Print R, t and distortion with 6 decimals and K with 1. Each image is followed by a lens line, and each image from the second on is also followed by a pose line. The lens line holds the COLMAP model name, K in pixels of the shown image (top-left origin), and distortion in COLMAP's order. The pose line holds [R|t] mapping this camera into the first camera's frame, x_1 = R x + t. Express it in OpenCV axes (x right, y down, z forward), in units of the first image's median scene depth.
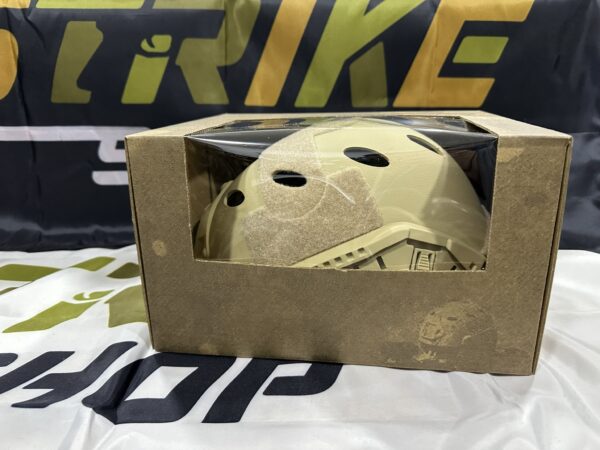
lens RADIAL K [[432.1, 0, 300.1], [0, 432.1, 223.4], [0, 0, 1]] dist [0.002316, -0.034944]
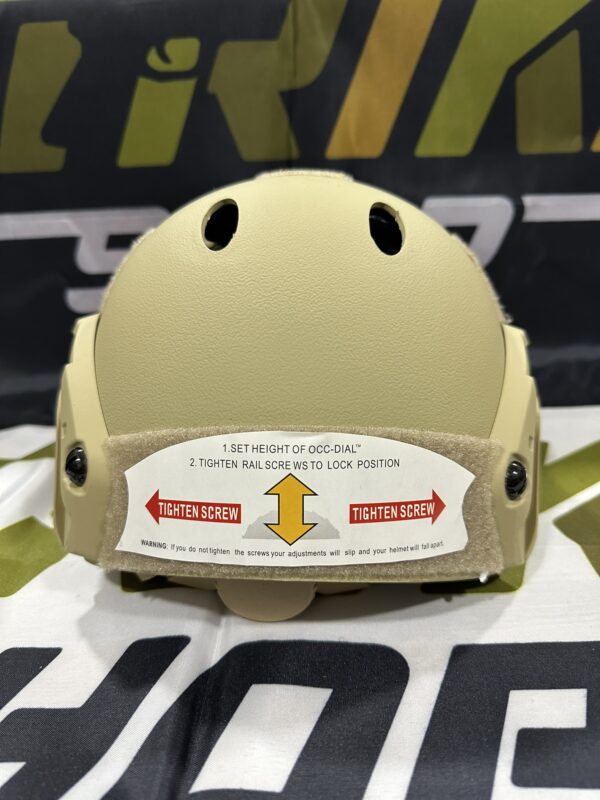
lens RADIAL K [[576.1, 0, 289.9], [0, 576.1, 386.0], [0, 0, 1]] dist [0.002316, -0.034944]
pose [[0.997329, -0.028112, -0.067412, -0.140687], [0.032739, 0.997112, 0.068533, -0.030982], [0.065291, -0.070557, 0.995369, 0.228294]]
